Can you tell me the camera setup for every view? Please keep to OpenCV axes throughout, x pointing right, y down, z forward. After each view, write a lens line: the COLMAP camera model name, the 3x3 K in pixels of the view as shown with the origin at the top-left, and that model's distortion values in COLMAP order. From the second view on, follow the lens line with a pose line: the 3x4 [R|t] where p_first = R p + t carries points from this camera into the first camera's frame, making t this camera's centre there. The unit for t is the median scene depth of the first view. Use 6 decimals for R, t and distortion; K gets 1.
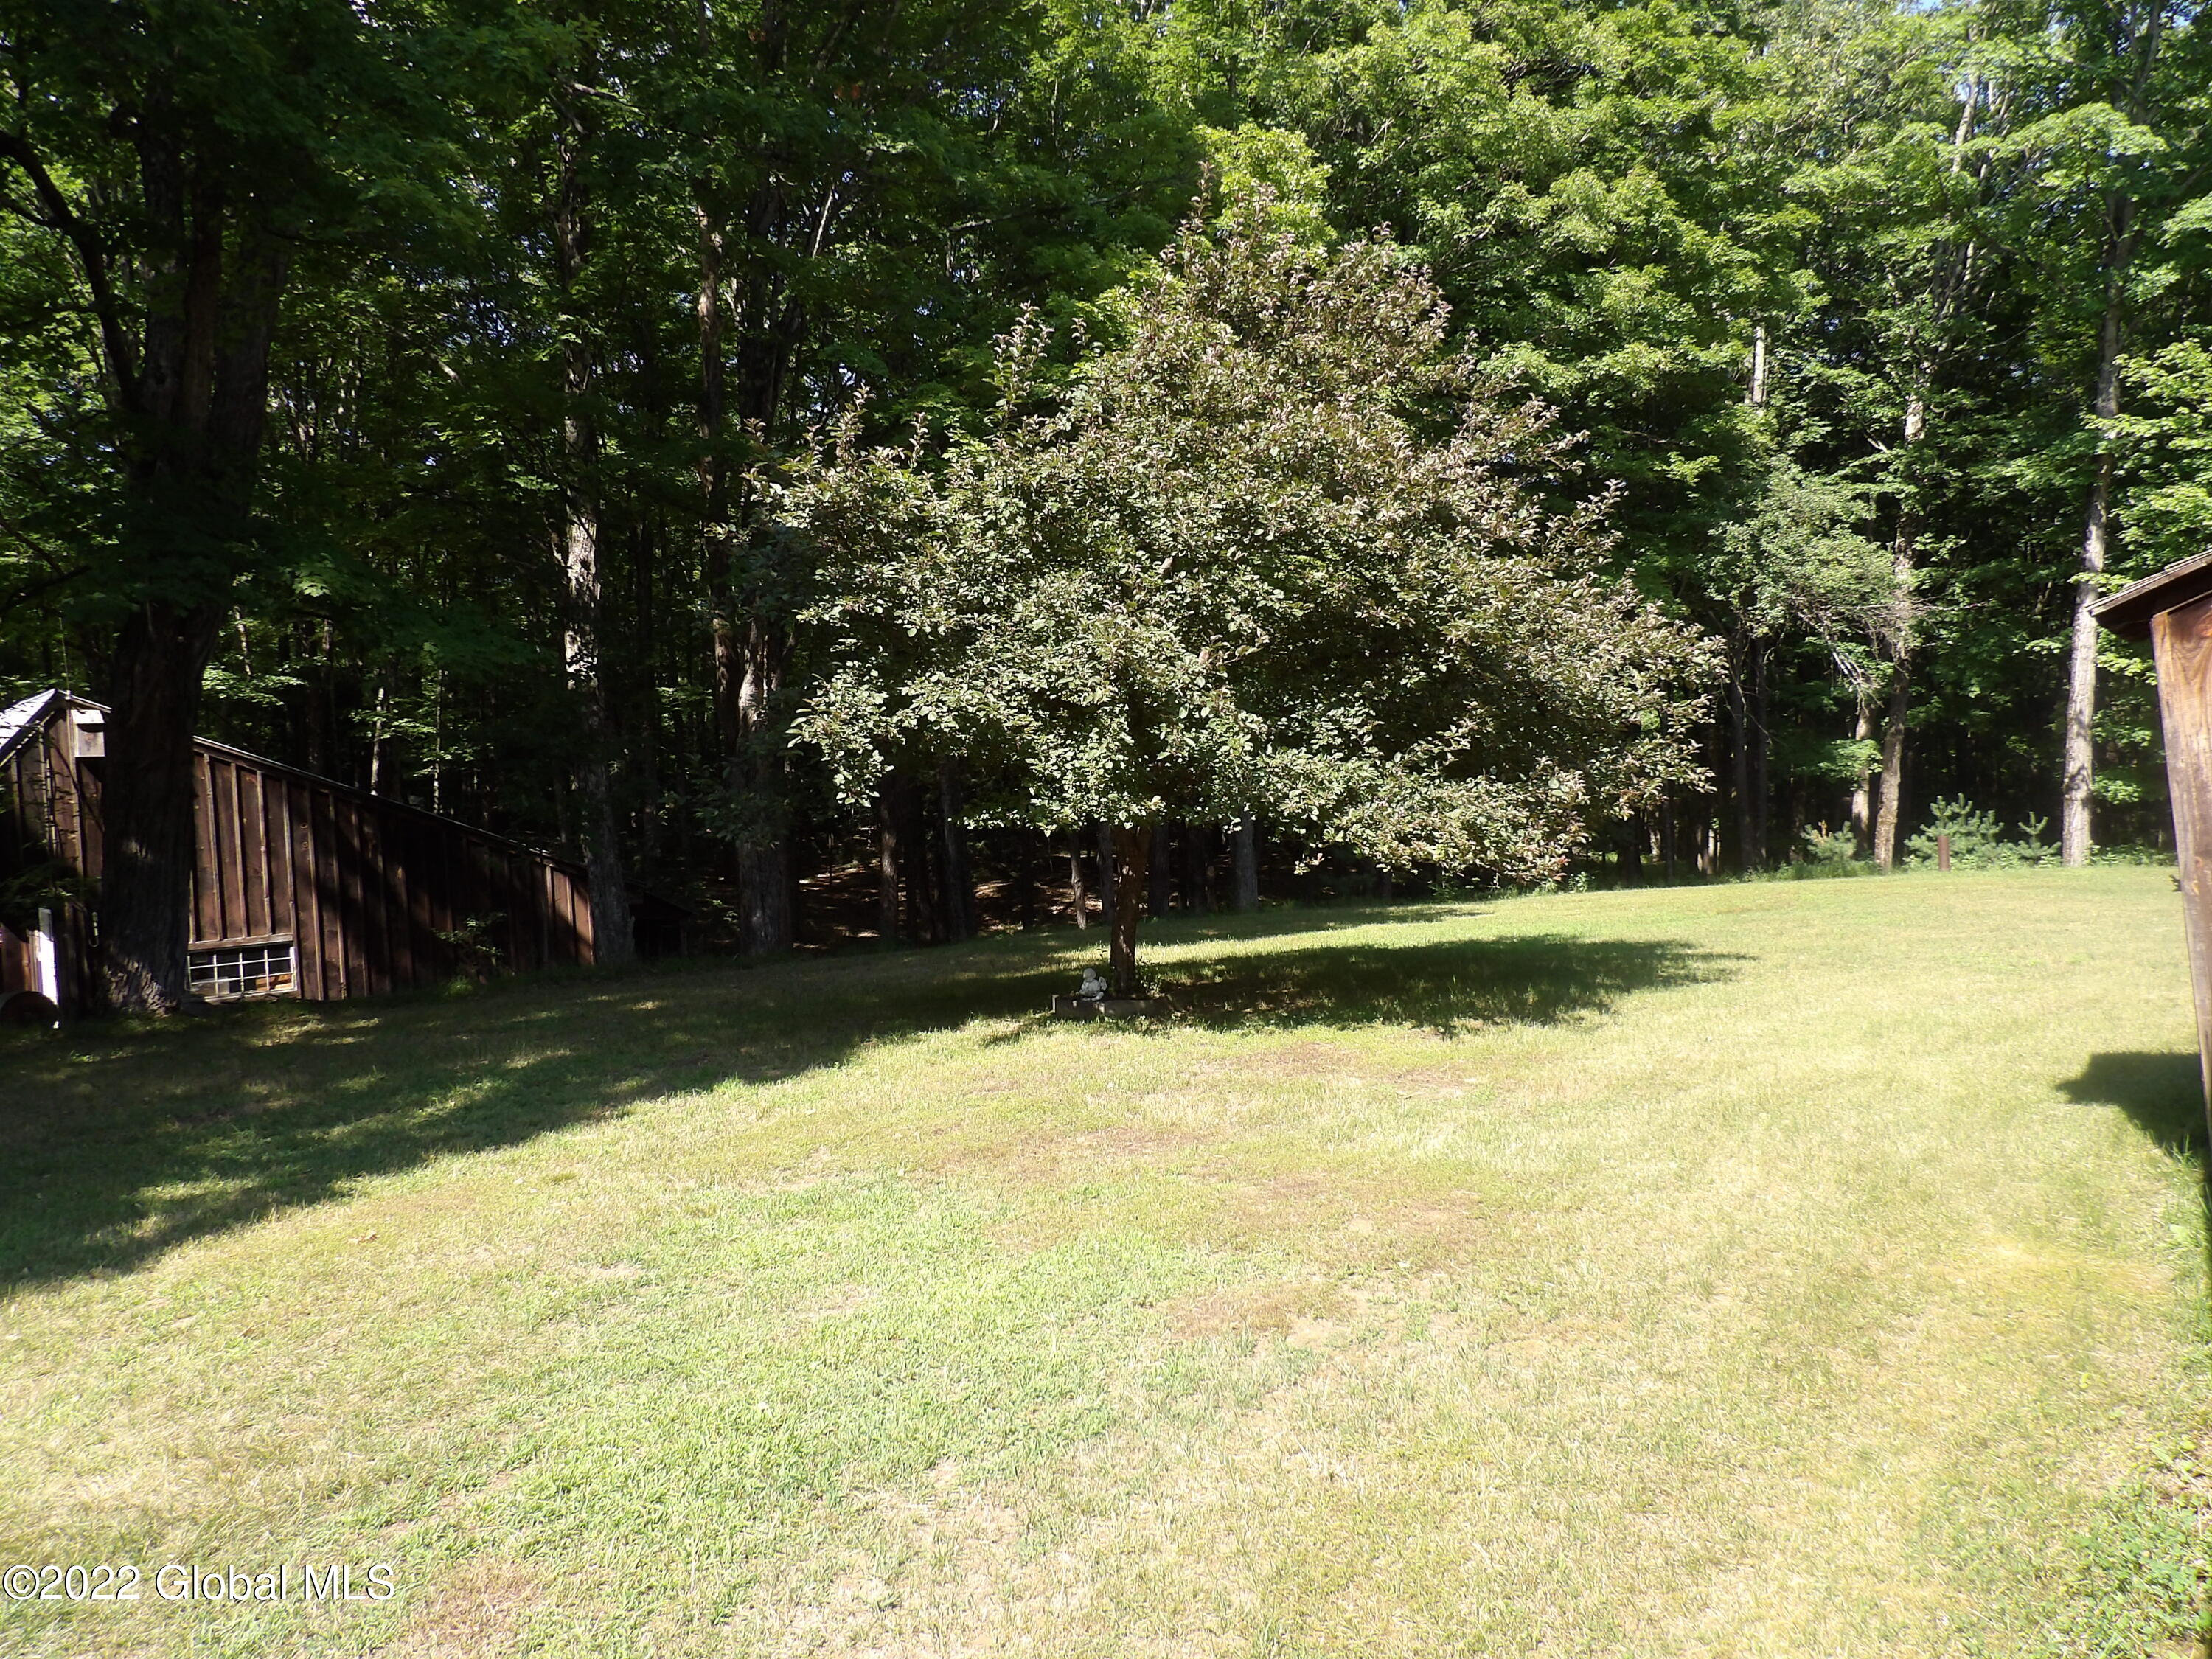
lens RADIAL K [[1560.4, 0, 1114.9], [0, 1560.4, 824.7], [0, 0, 1]] dist [-0.026838, 0.036692]
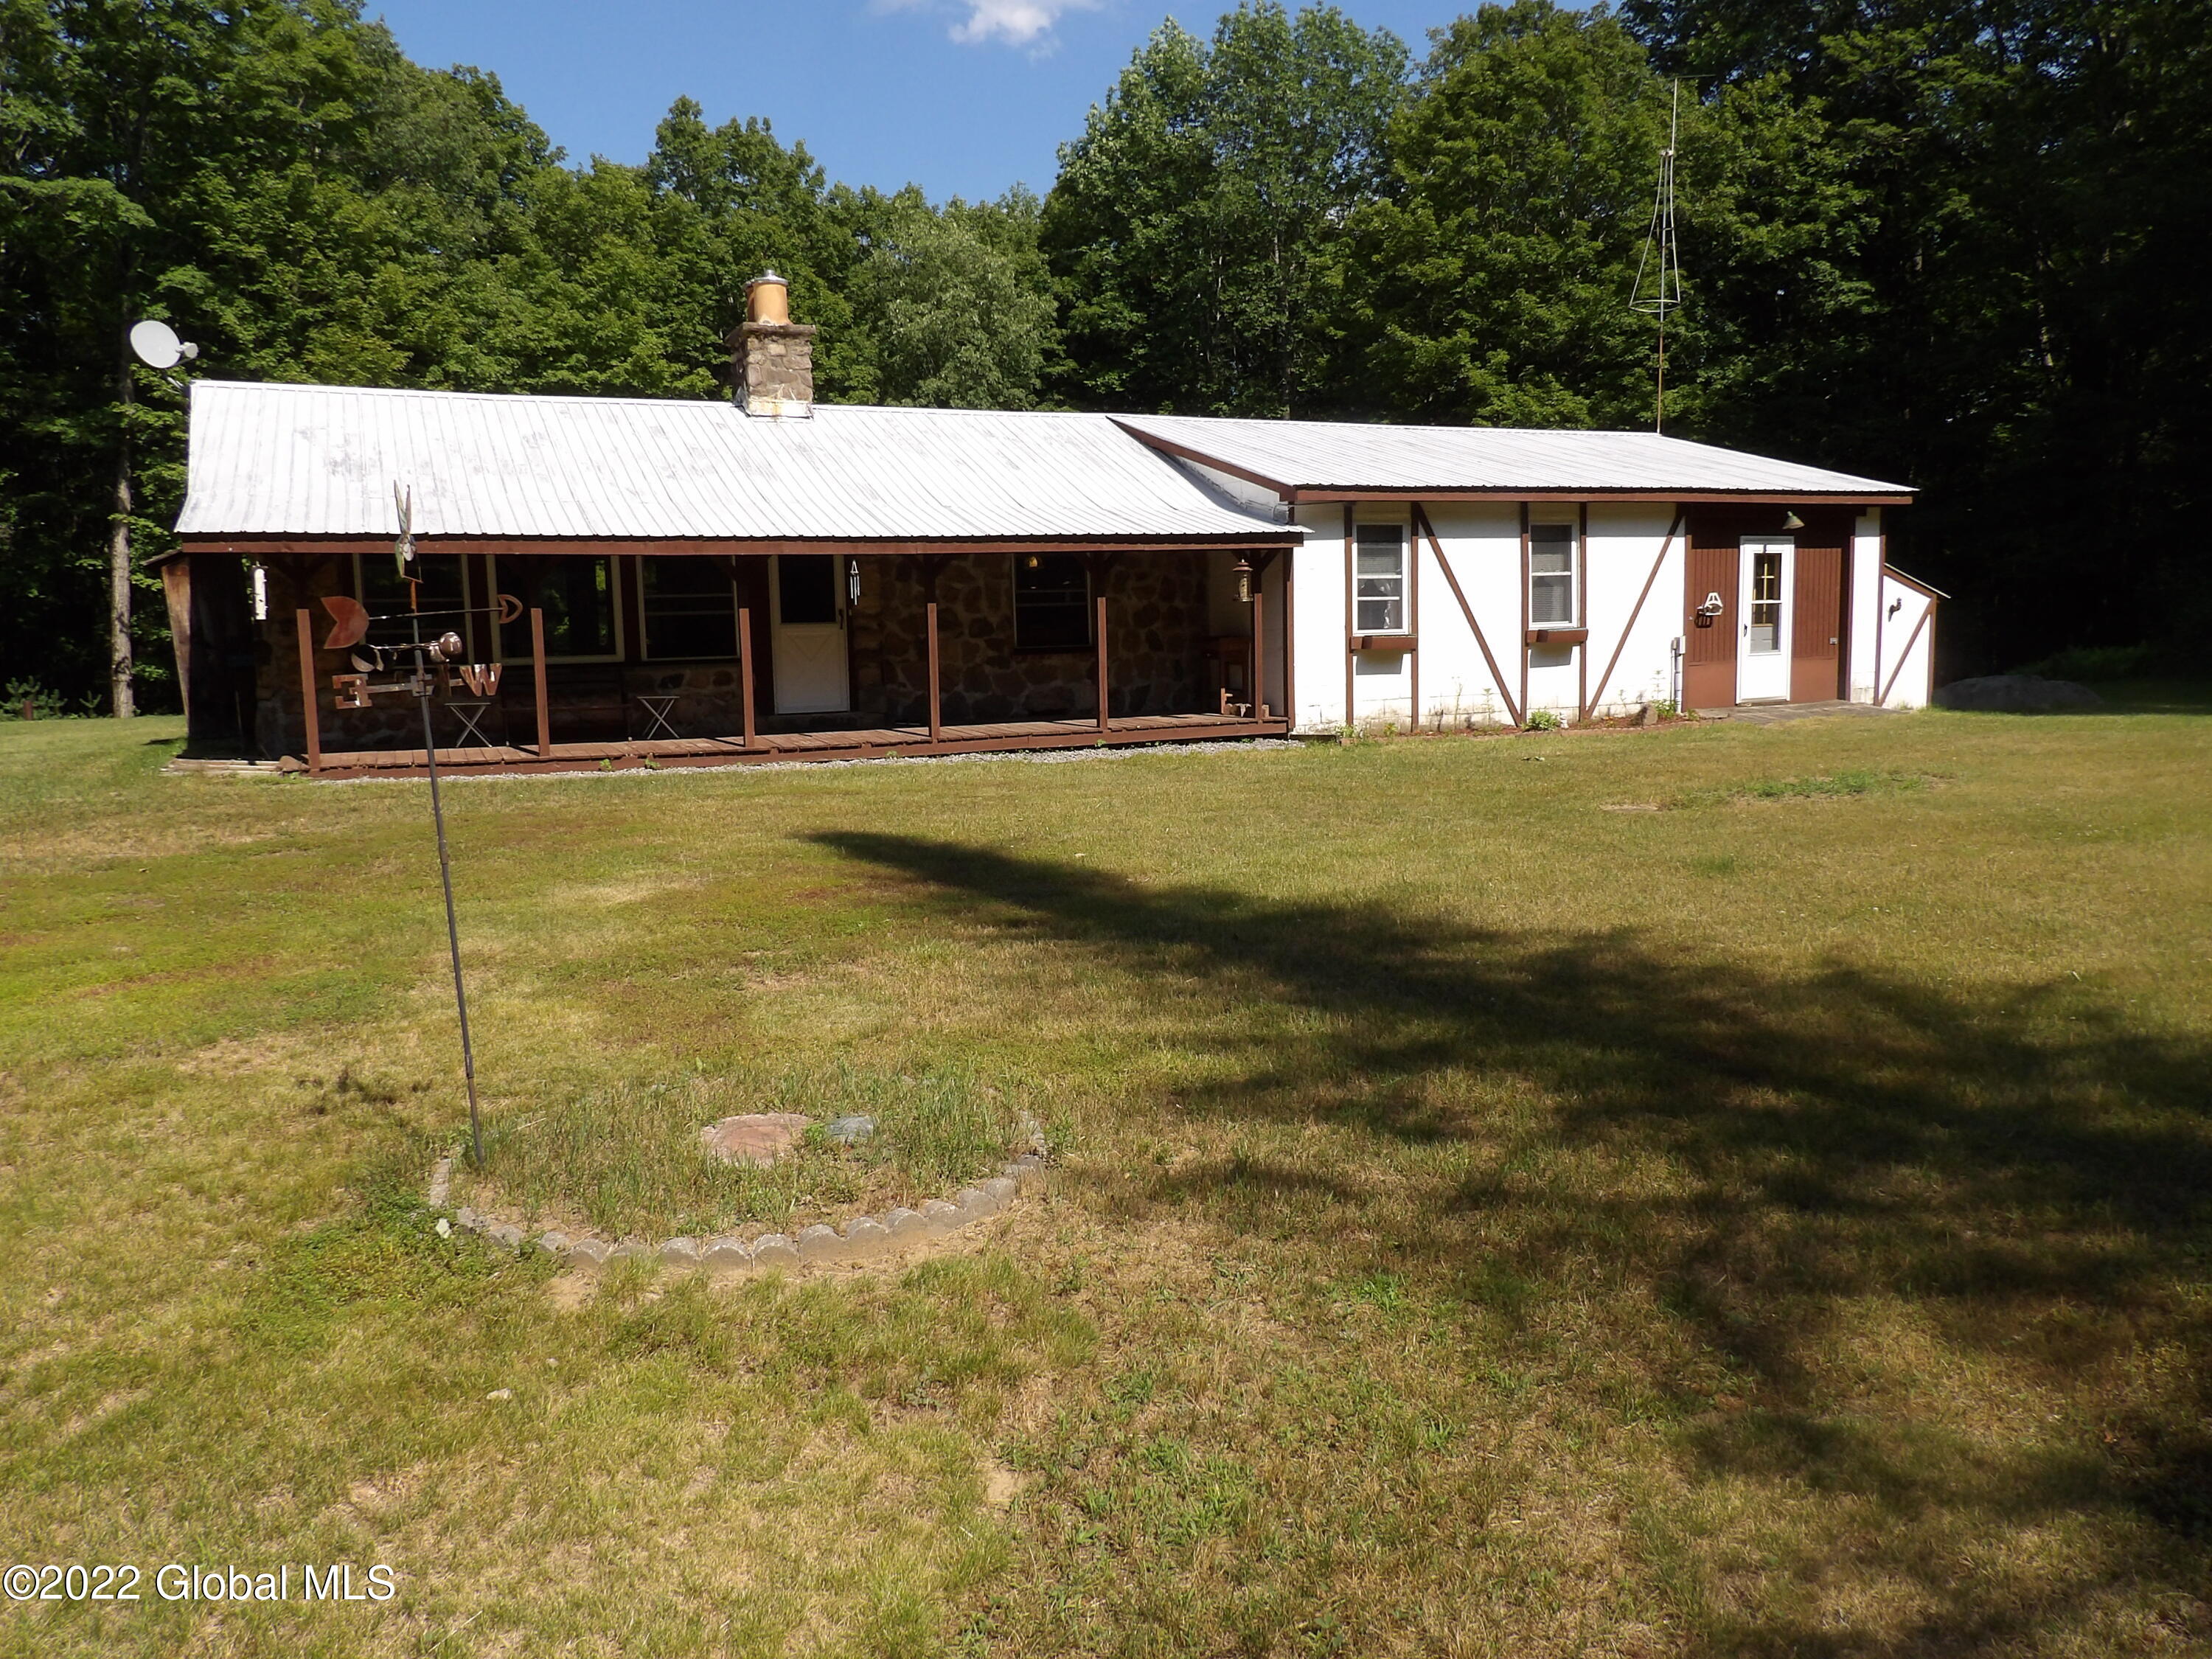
lens RADIAL K [[1587.1, 0, 1098.7], [0, 1587.1, 815.1], [0, 0, 1]] dist [-0.035287, 0.041691]
pose [[0.440338, -0.063906, 0.895555, -0.237505], [0.023450, 0.997942, 0.059682, 0.037650], [-0.897526, -0.005279, 0.440930, -0.362280]]
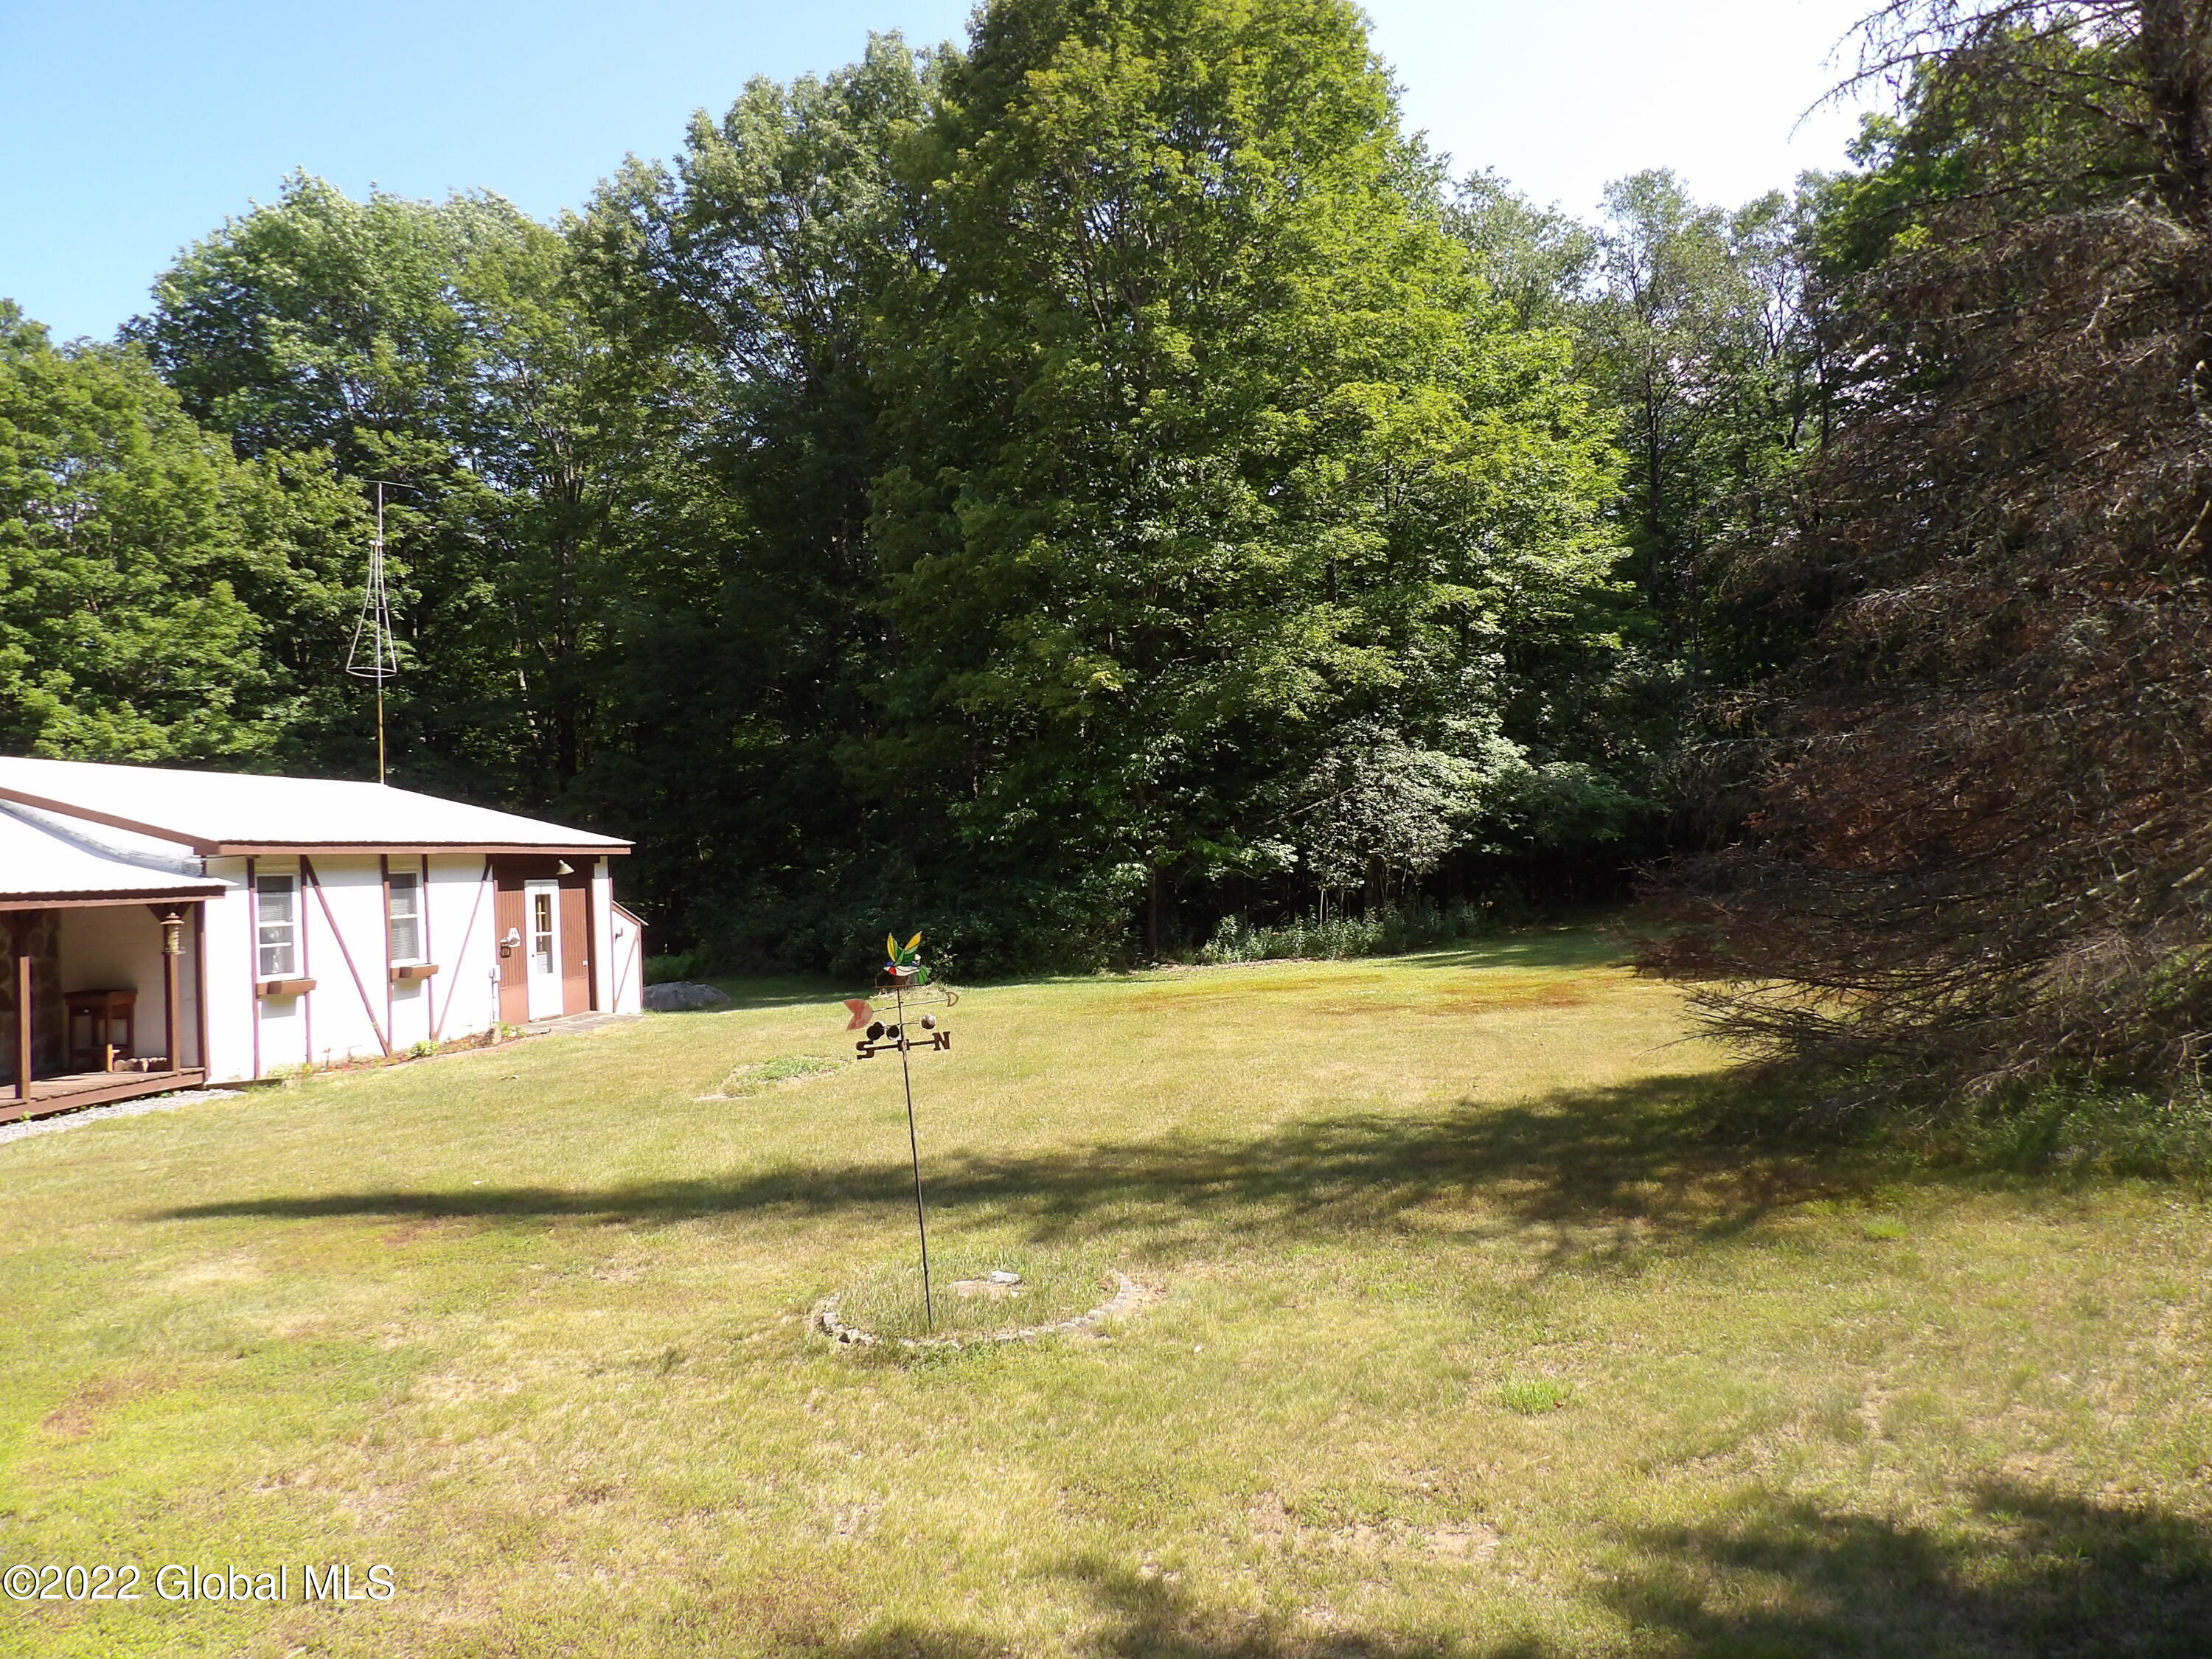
lens RADIAL K [[1587.8, 0, 1094.6], [0, 1587.8, 823.0], [0, 0, 1]] dist [-0.034356, 0.043705]
pose [[-0.475303, 0.106573, 0.873344, -0.344816], [0.096428, 0.992967, -0.068692, 0.021620], [-0.874522, 0.051565, -0.482236, -0.192179]]
